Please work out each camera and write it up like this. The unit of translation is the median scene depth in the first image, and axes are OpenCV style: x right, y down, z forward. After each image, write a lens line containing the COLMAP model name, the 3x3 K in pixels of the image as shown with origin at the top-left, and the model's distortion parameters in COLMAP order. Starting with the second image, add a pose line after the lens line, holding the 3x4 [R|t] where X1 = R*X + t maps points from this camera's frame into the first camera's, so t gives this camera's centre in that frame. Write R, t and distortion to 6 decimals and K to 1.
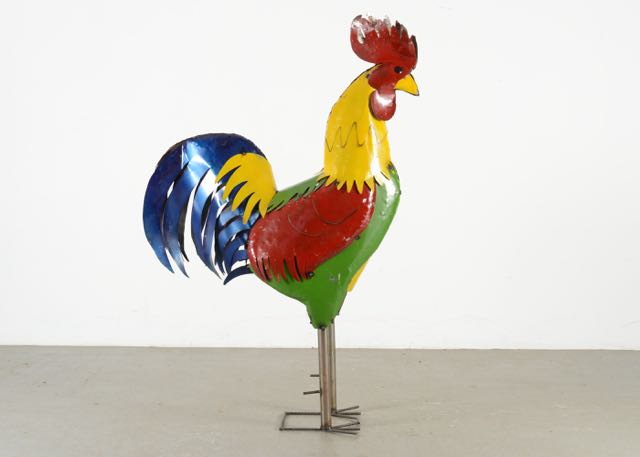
lens RADIAL K [[1251.4, 0, 317.4], [0, 1251.4, 222.7], [0, 0, 1]] dist [0.132035, 0.000000]
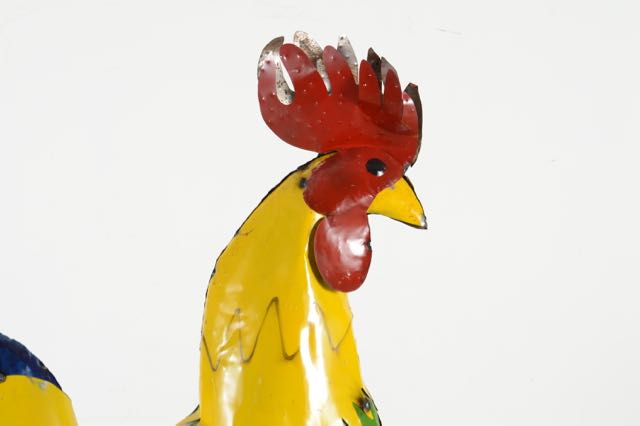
lens RADIAL K [[1115.6, 0, 317.6], [0, 1115.6, 212.6], [0, 0, 1]] dist [-0.011537, 0.000000]
pose [[0.993671, -0.021042, 0.110341, 0.004667], [0.025202, 0.999018, -0.036445, -0.093611], [-0.109465, 0.038995, 0.993225, 0.635380]]
